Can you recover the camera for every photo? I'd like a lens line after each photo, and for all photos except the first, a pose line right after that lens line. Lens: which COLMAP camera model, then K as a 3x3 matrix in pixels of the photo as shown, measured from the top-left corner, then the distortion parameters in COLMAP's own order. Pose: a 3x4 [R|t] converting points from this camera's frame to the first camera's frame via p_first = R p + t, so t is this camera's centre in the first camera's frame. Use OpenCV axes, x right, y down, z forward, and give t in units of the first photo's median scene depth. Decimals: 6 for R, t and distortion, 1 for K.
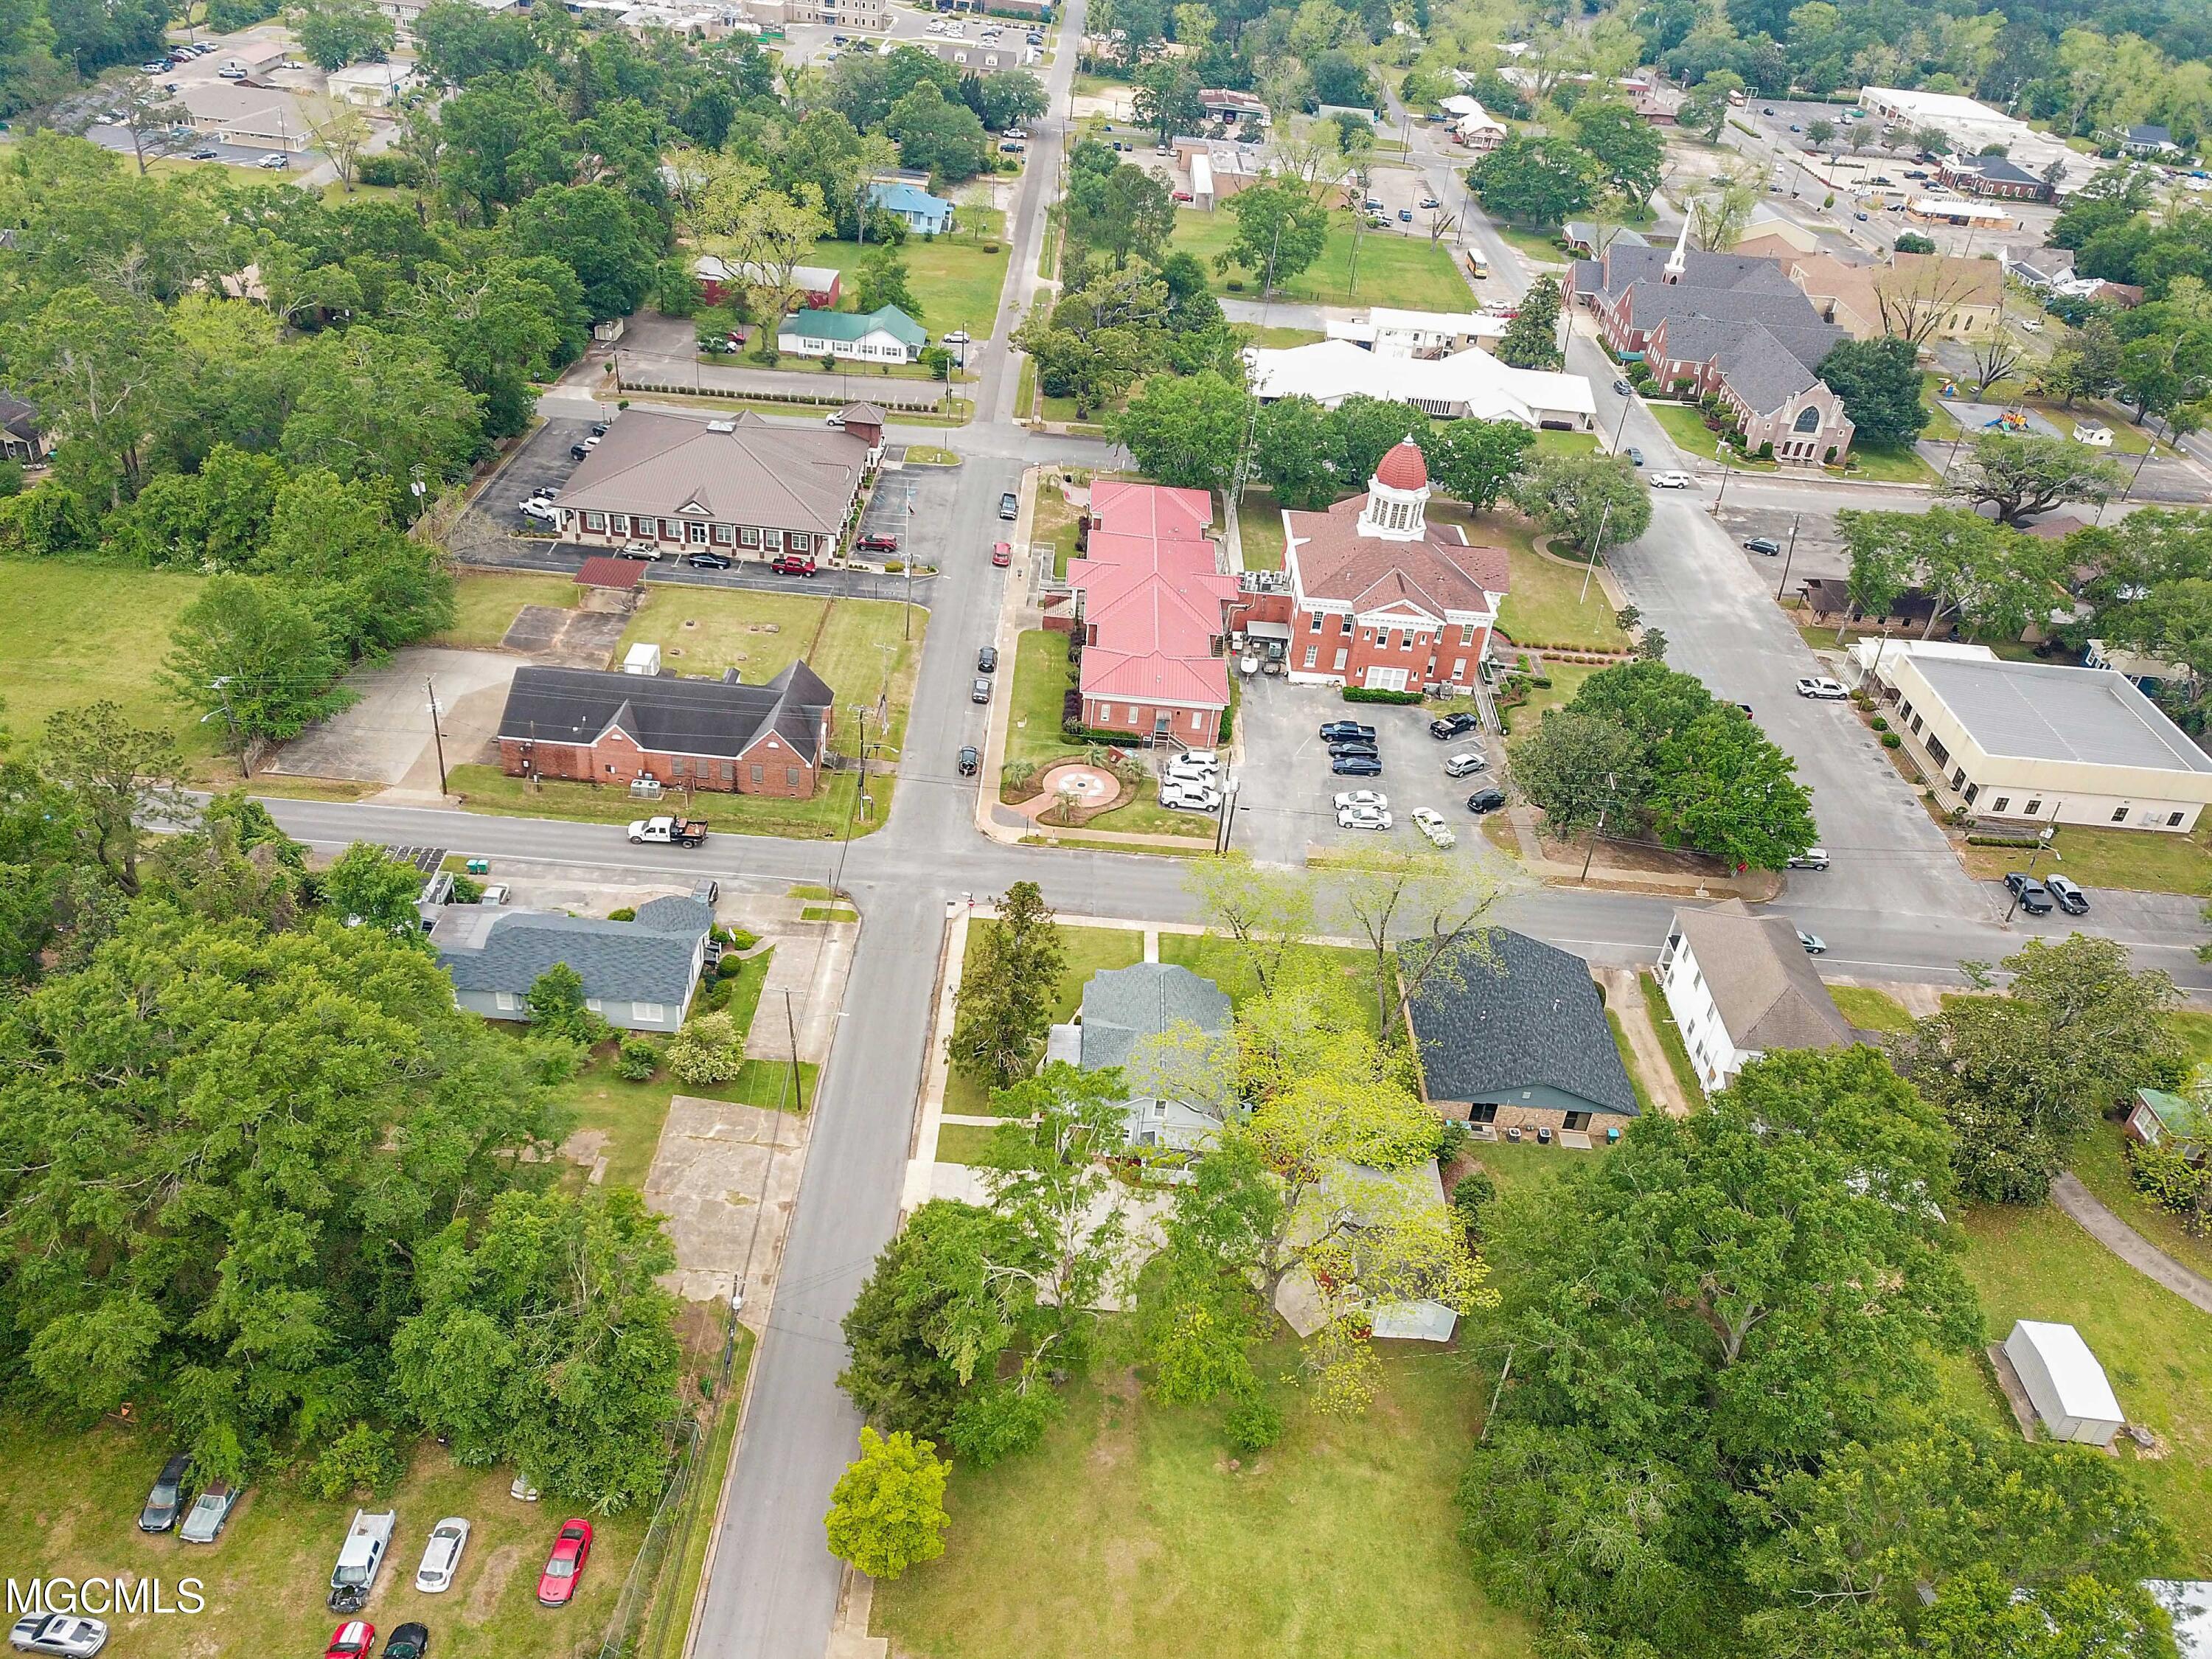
lens RADIAL K [[1692.3, 0, 1105.6], [0, 1692.3, 799.5], [0, 0, 1]] dist [0.077472, -0.000760]
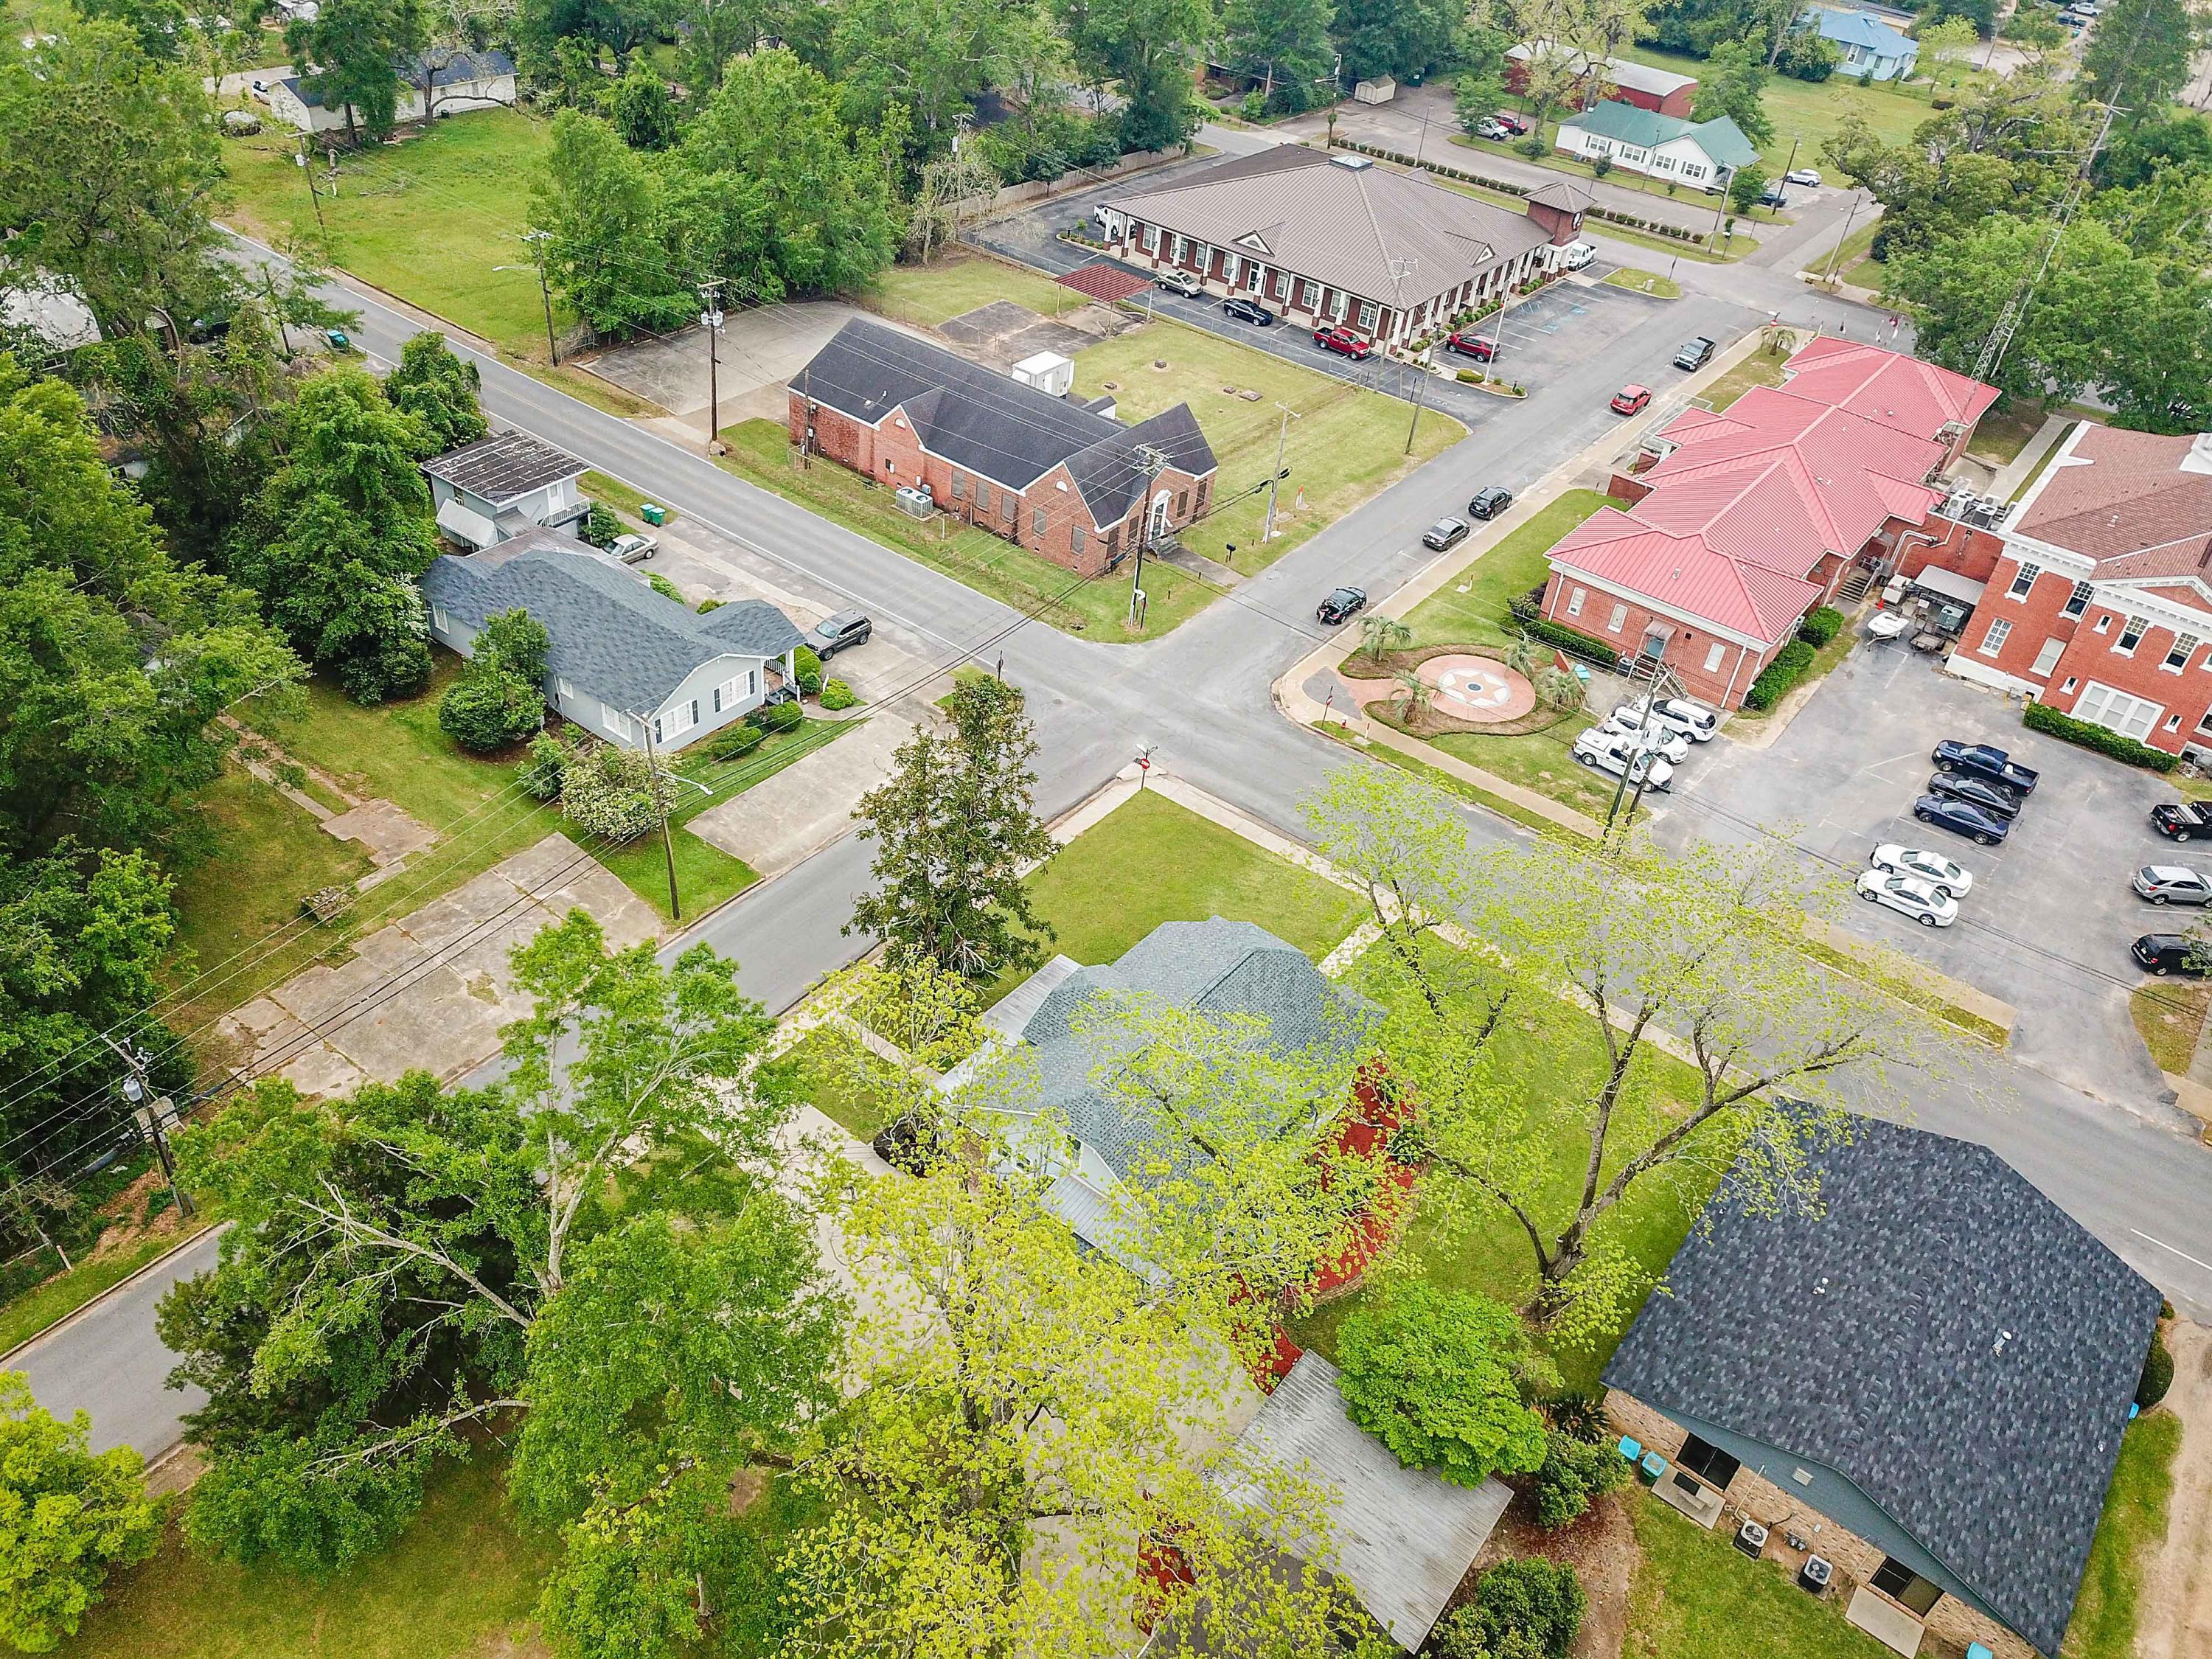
lens RADIAL K [[1695.5, 0, 1106.0], [0, 1695.5, 829.5], [0, 0, 1]] dist [0.010530, 0.000909]
pose [[0.809677, 0.346644, -0.473563, 0.178252], [-0.332031, 0.935934, 0.117403, 0.011501], [0.483920, 0.062179, 0.872900, 0.346888]]
